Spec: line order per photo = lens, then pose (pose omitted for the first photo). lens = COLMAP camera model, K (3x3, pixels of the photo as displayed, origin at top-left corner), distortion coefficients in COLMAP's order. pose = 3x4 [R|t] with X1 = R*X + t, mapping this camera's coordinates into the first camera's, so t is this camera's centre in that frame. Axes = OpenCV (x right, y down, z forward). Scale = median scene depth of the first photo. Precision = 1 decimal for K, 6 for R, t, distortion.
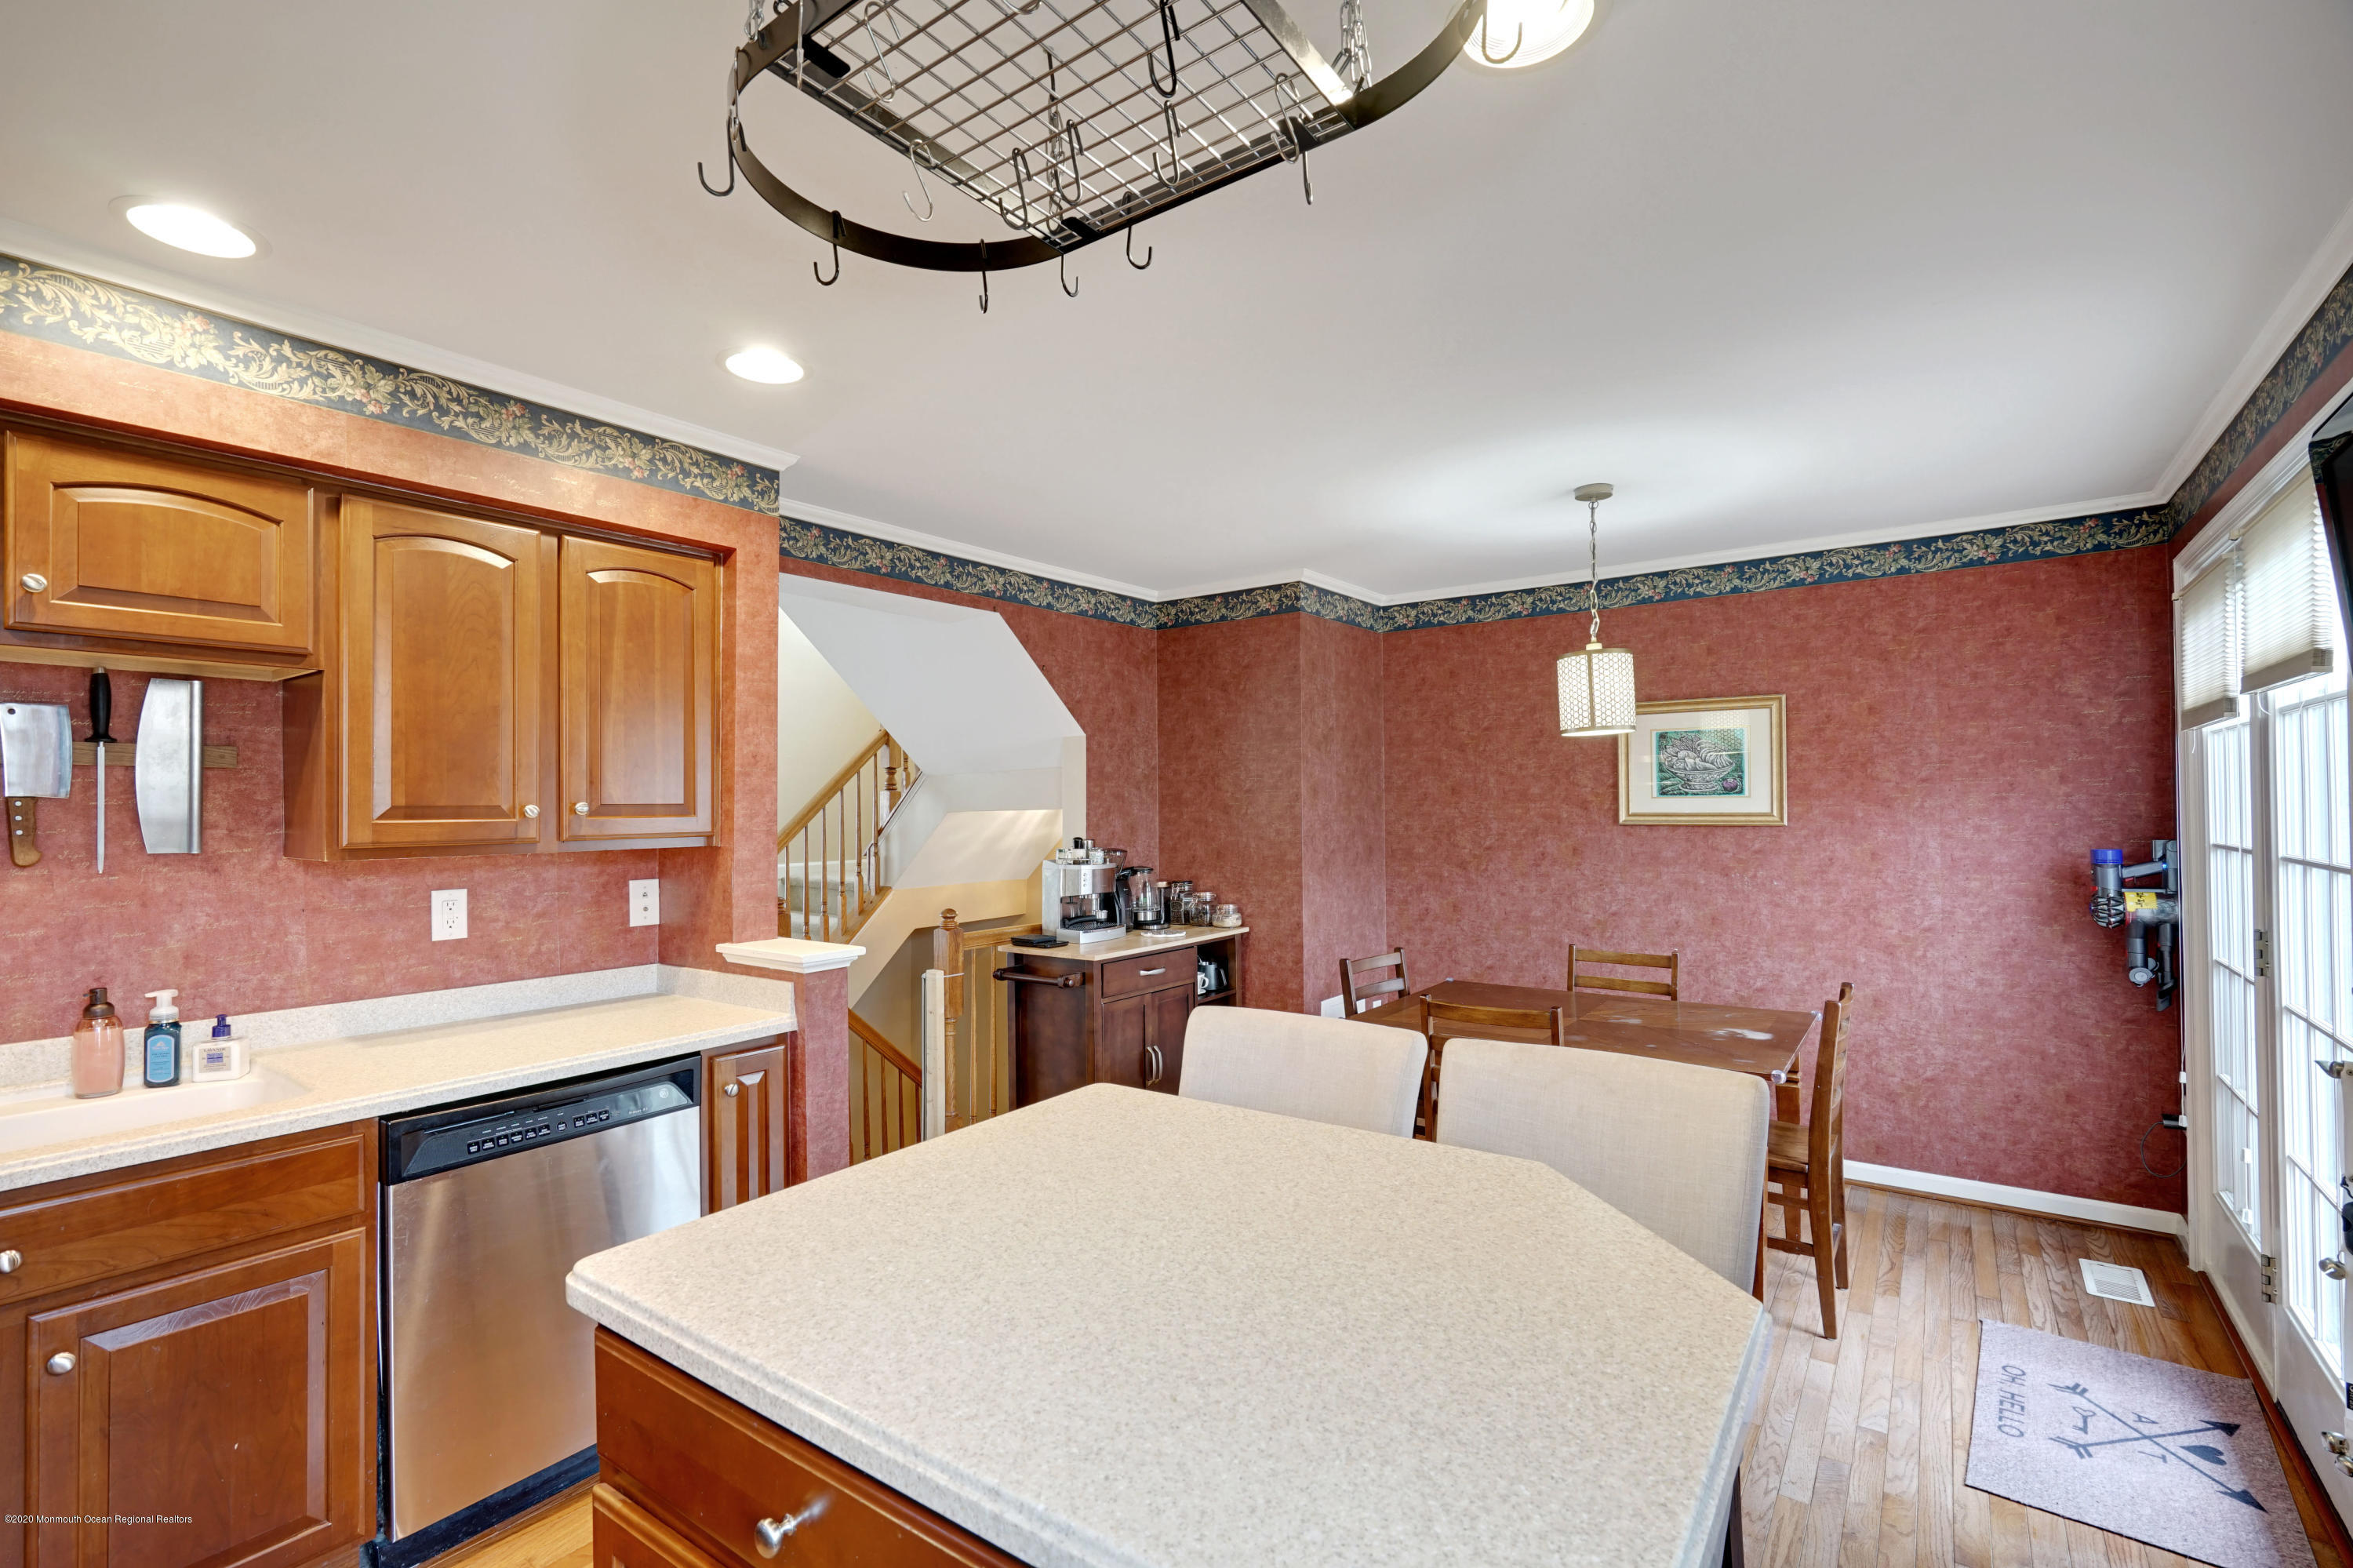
lens RADIAL K [[1064.6, 0, 1148.7], [0, 1064.6, 792.8], [0, 0, 1]] dist [-0.007363, 0.003477]
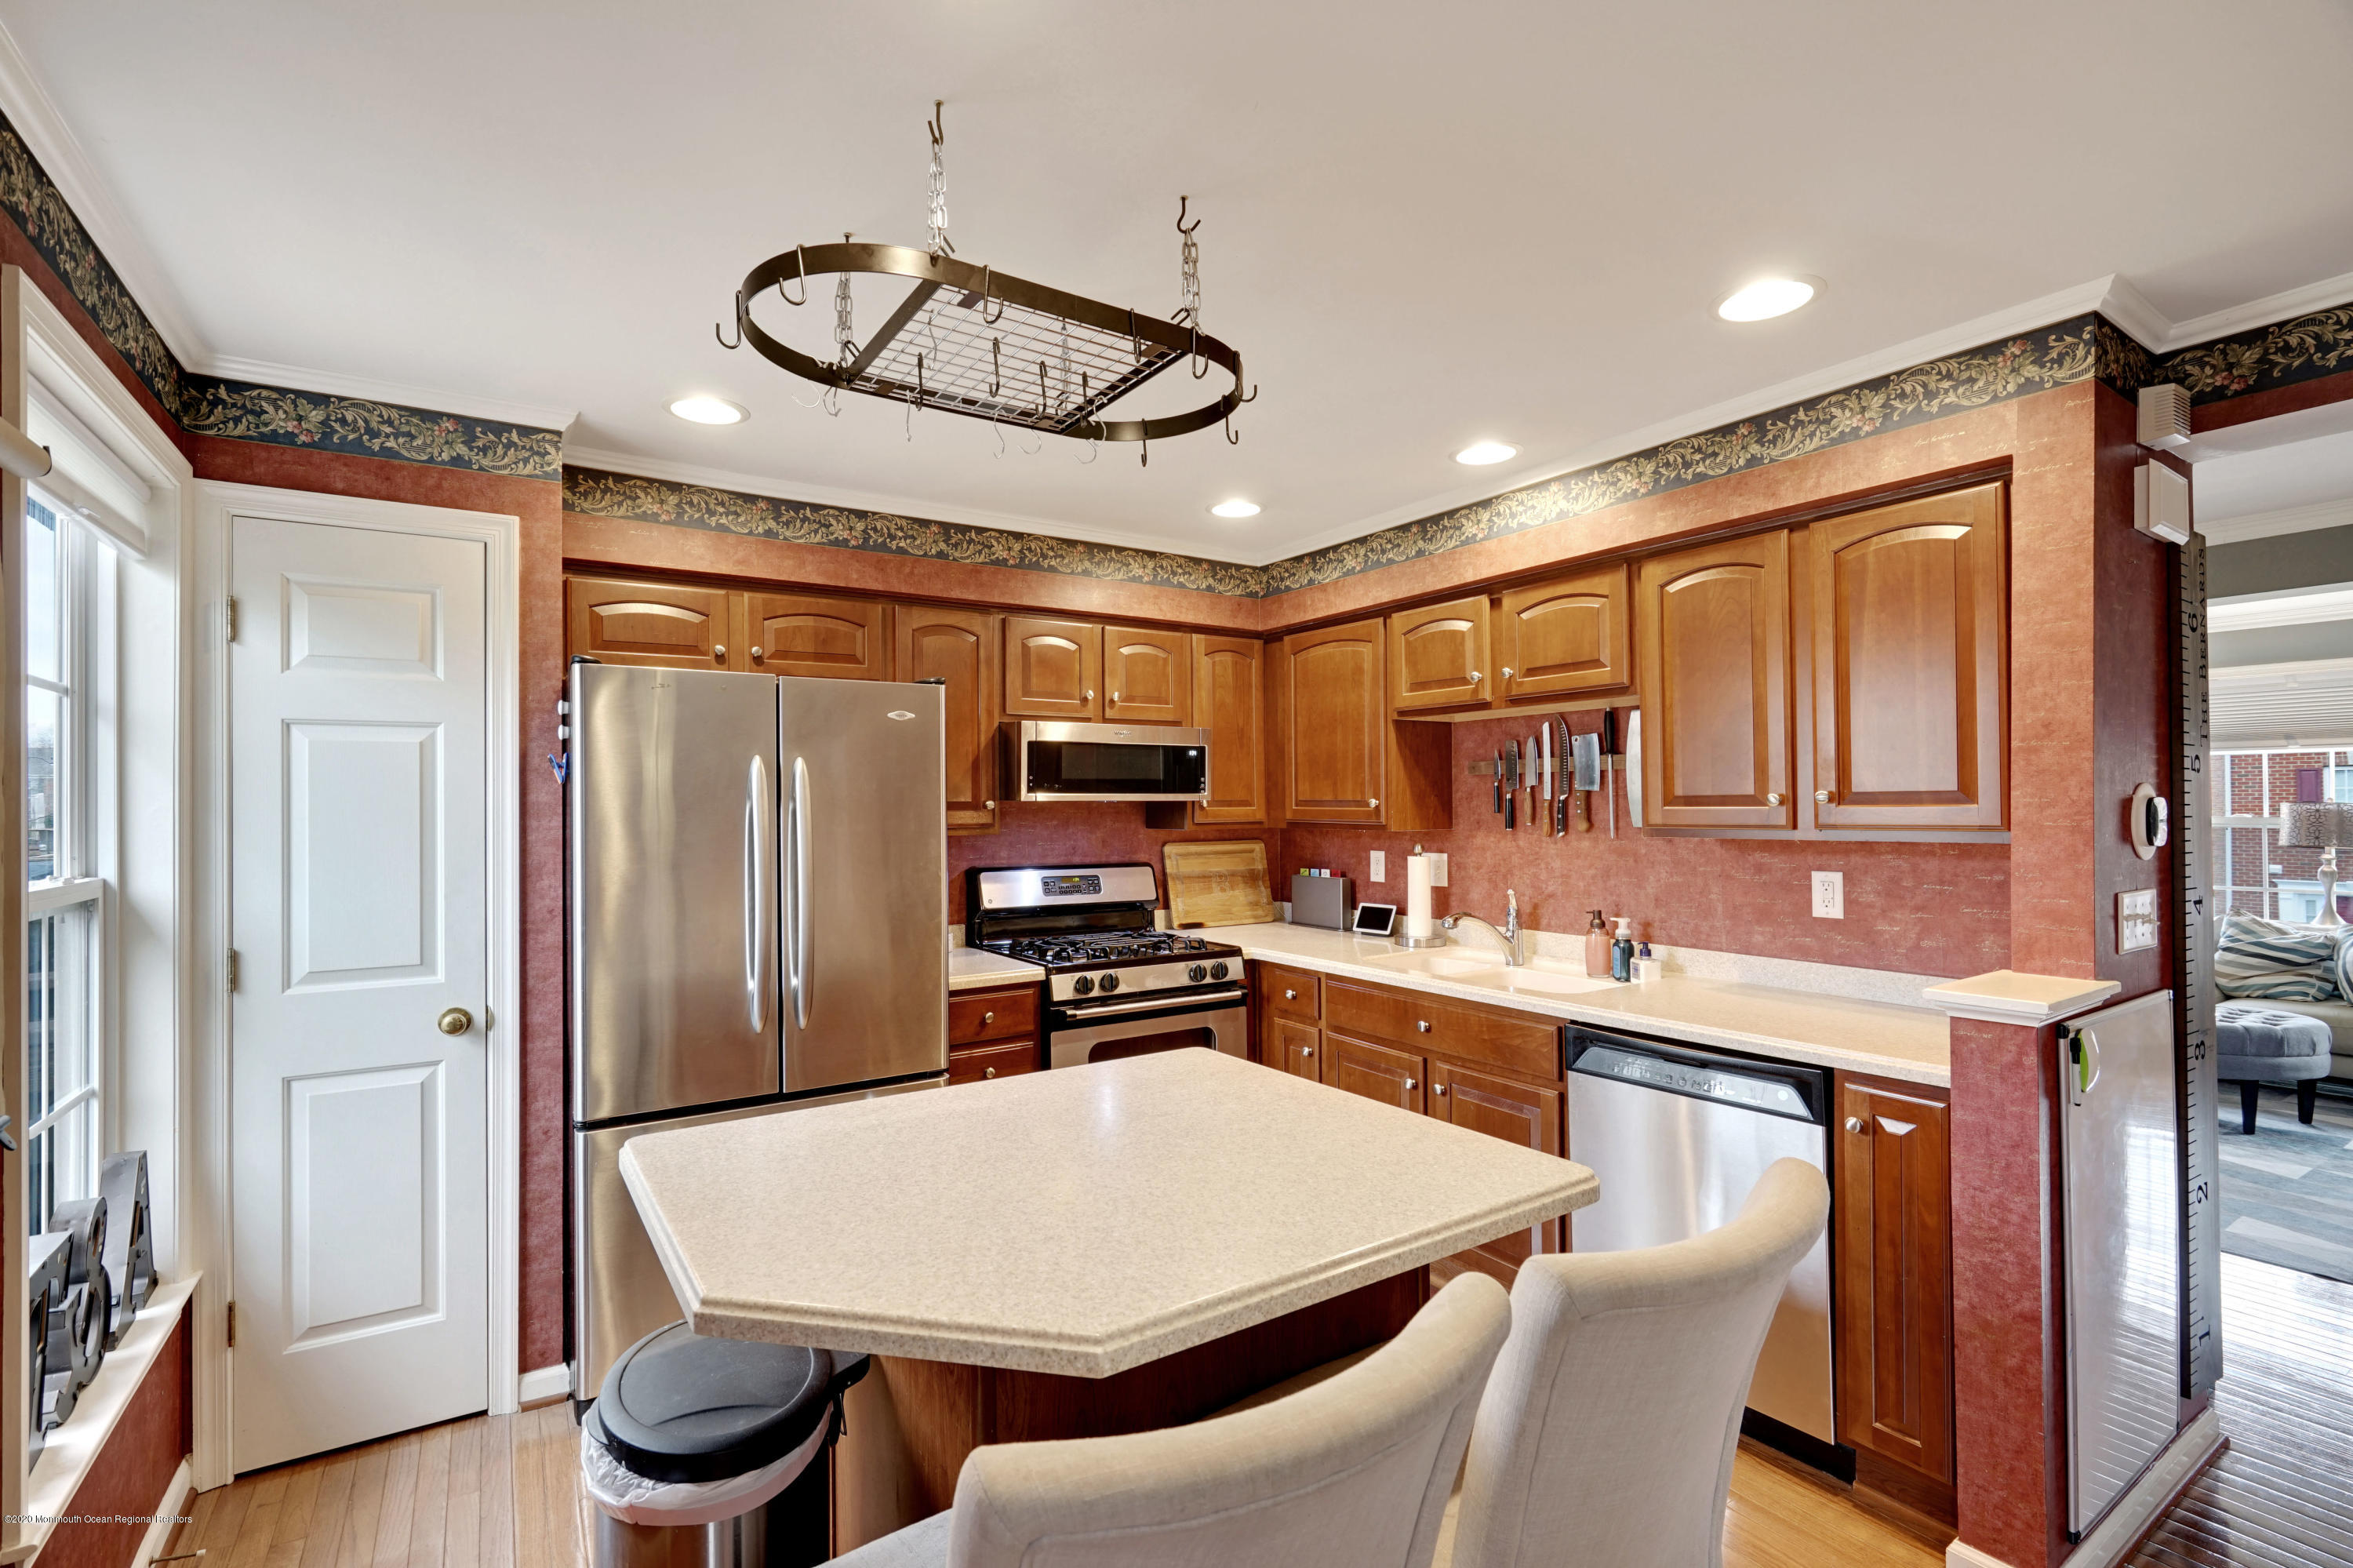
lens RADIAL K [[1064.6, 0, 1175.7], [0, 1064.6, 793.8], [0, 0, 1]] dist [-0.007363, 0.003477]
pose [[-0.340647, 0.000267, -0.940191, 0.441829], [0.022355, 0.999720, -0.007815, 0.004936], [0.939925, -0.023681, -0.340558, 0.574112]]
